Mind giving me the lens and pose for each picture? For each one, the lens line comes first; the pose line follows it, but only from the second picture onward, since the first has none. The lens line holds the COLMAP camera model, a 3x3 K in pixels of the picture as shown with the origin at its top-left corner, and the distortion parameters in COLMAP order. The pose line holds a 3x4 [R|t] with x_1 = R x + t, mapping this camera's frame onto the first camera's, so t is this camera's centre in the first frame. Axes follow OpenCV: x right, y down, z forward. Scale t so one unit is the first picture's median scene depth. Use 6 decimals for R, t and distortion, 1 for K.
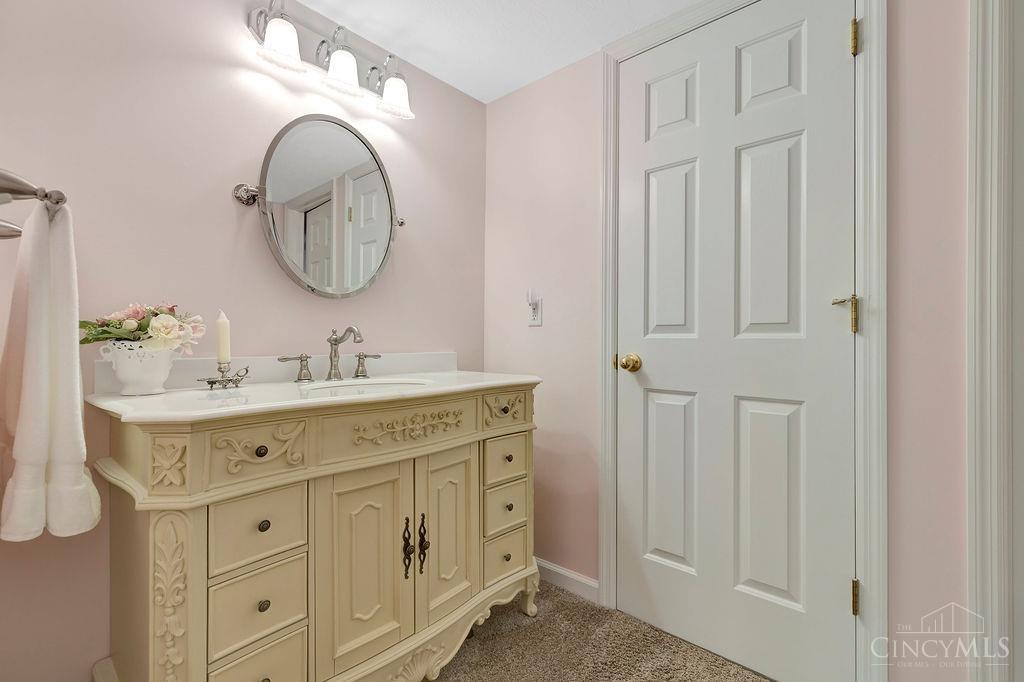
lens RADIAL K [[459.0, 0, 512.9], [0, 459.0, 334.2], [0, 0, 1]] dist [0.004156, -0.000122]
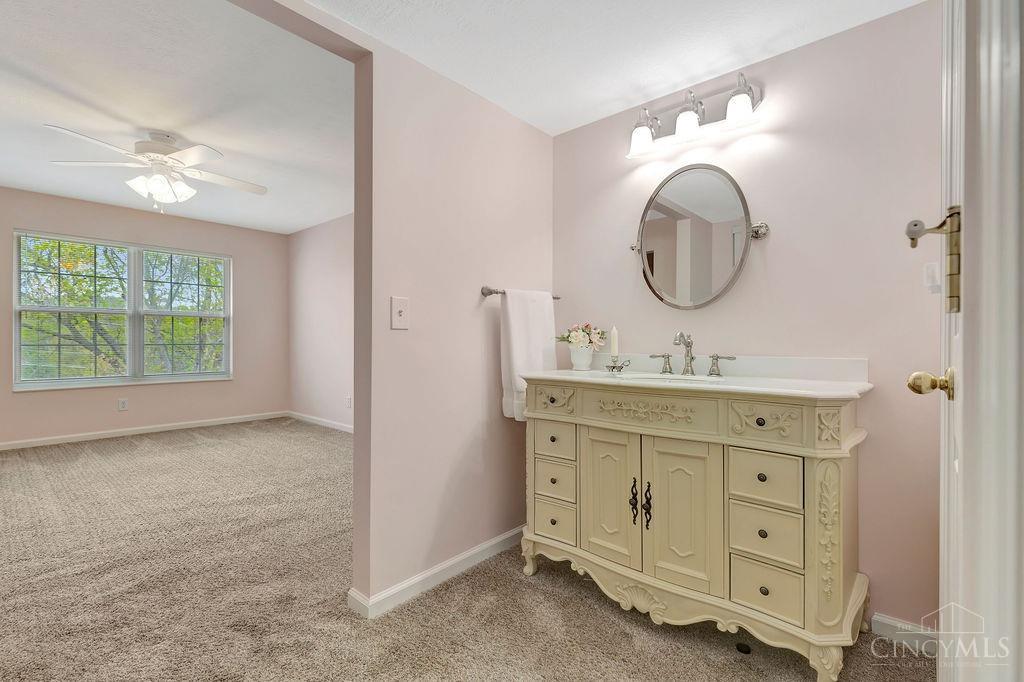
lens RADIAL K [[459.0, 0, 512.9], [0, 459.0, 334.2], [0, 0, 1]] dist [0.004156, -0.000122]
pose [[0.001186, -0.022622, -0.999743, 1.059269], [0.011264, 0.999681, -0.022607, 0.015119], [0.999936, -0.011234, 0.001441, 0.636930]]
